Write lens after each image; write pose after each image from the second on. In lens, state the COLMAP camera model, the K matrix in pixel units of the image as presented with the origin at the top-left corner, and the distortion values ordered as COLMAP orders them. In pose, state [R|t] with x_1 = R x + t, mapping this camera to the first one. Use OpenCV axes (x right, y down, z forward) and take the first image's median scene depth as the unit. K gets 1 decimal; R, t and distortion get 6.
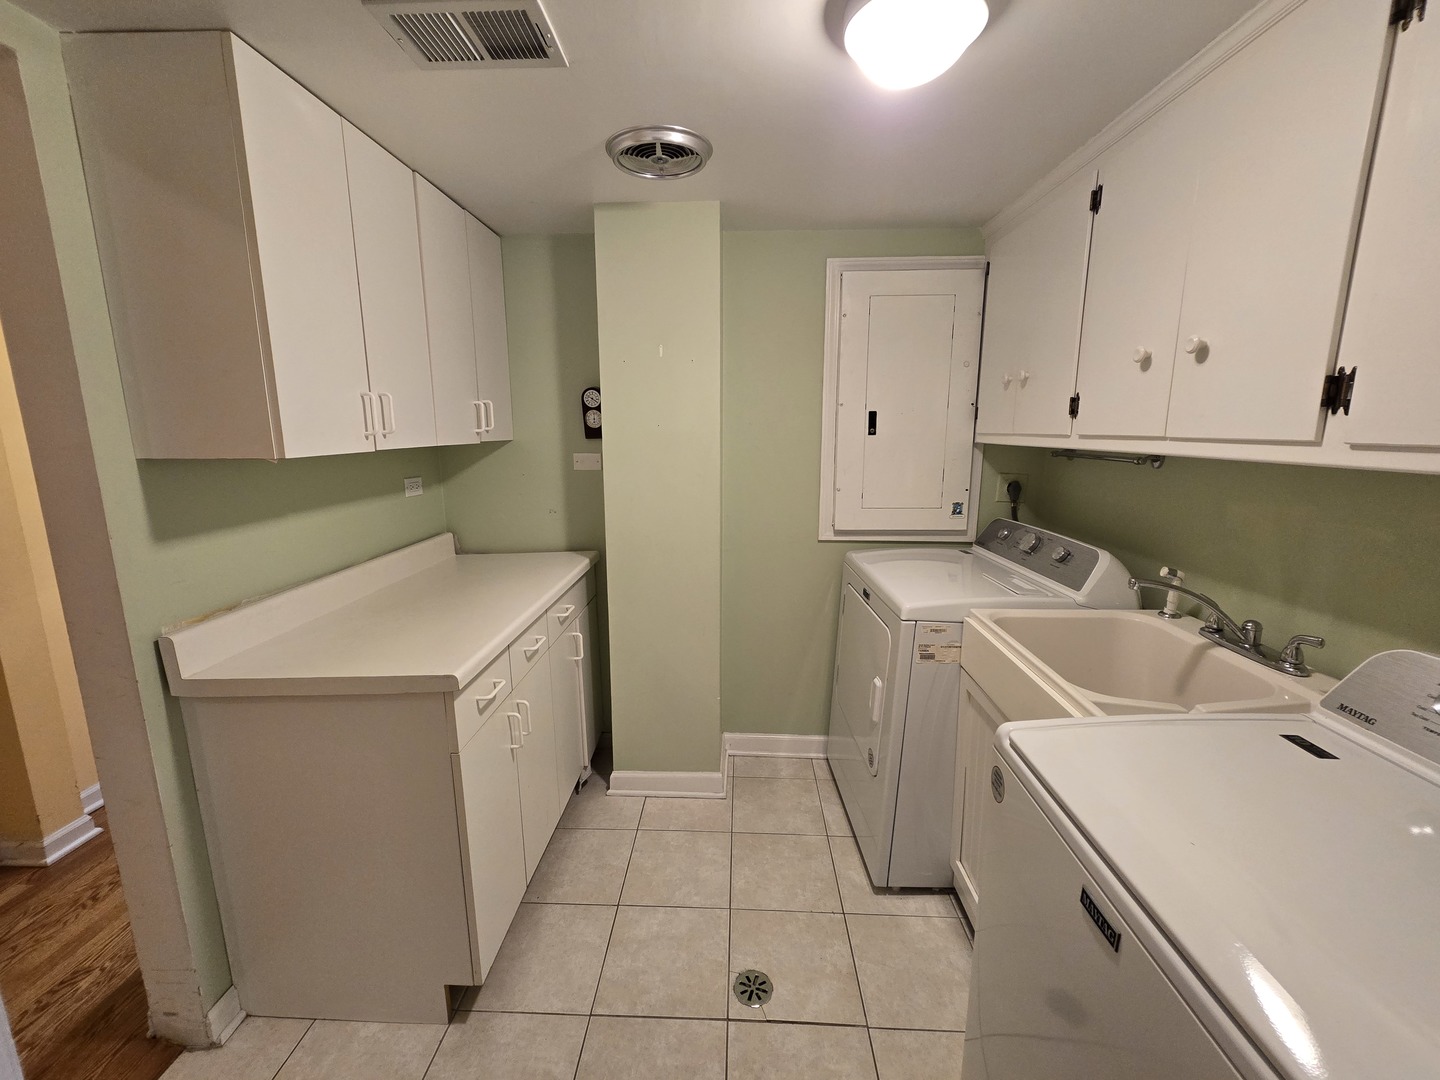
lens RADIAL K [[589.8, 0, 715.6], [0, 589.8, 536.7], [0, 0, 1]] dist [-0.002717, 0.000767]
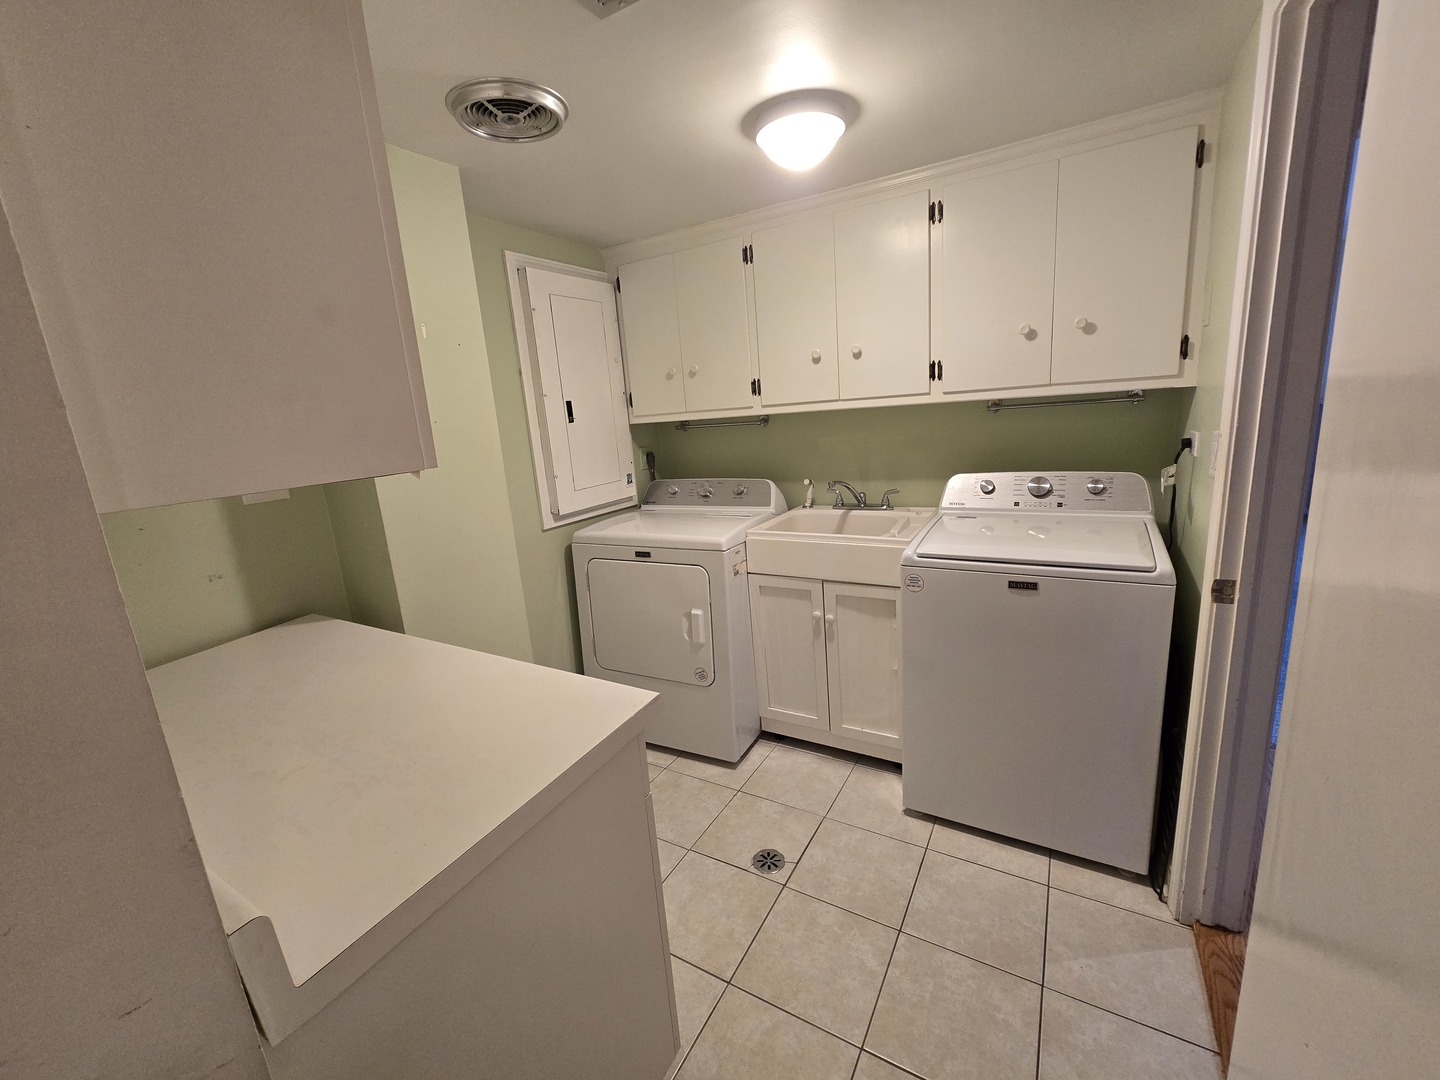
lens RADIAL K [[589.8, 0, 716.4], [0, 589.8, 539.3], [0, 0, 1]] dist [-0.002717, 0.000767]
pose [[0.467689, -0.222253, 0.855494, -0.808091], [0.234661, 0.964359, 0.122249, -0.047564], [-0.852174, 0.143577, 0.503175, 0.348964]]
